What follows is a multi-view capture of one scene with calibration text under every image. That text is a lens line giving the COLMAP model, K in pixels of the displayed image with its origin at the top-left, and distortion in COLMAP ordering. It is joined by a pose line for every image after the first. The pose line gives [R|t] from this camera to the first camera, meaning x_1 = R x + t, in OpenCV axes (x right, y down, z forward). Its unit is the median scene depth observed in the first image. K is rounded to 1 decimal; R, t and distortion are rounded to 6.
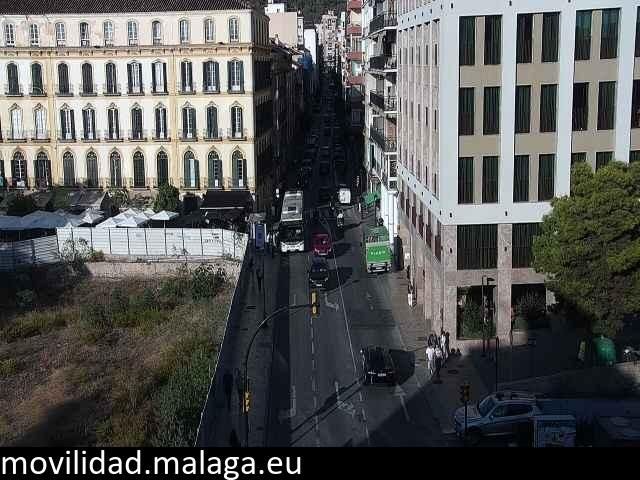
lens RADIAL K [[757.4, 0, 374.5], [0, 757.4, 222.3], [0, 0, 1]] dist [-0.074070, 0.000000]
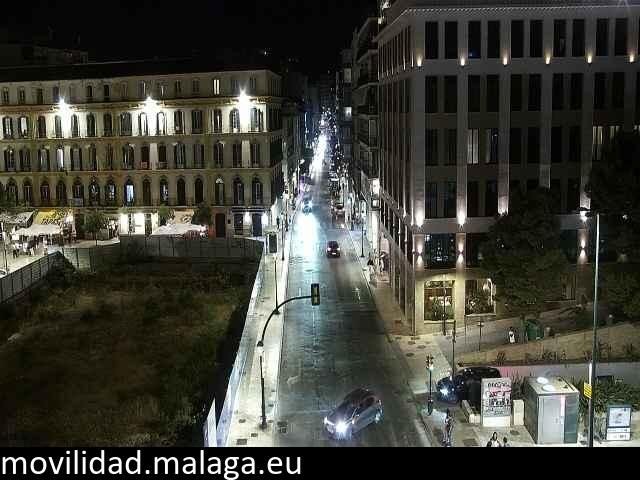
lens RADIAL K [[757.4, 0, 338.4], [0, 757.4, 228.1], [0, 0, 1]] dist [-0.074070, 0.000000]
pose [[0.999236, -0.000765, -0.039068, 0.012033], [0.000786, 1.000000, 0.000538, -0.008367], [0.039067, -0.000569, 0.999236, -0.319111]]
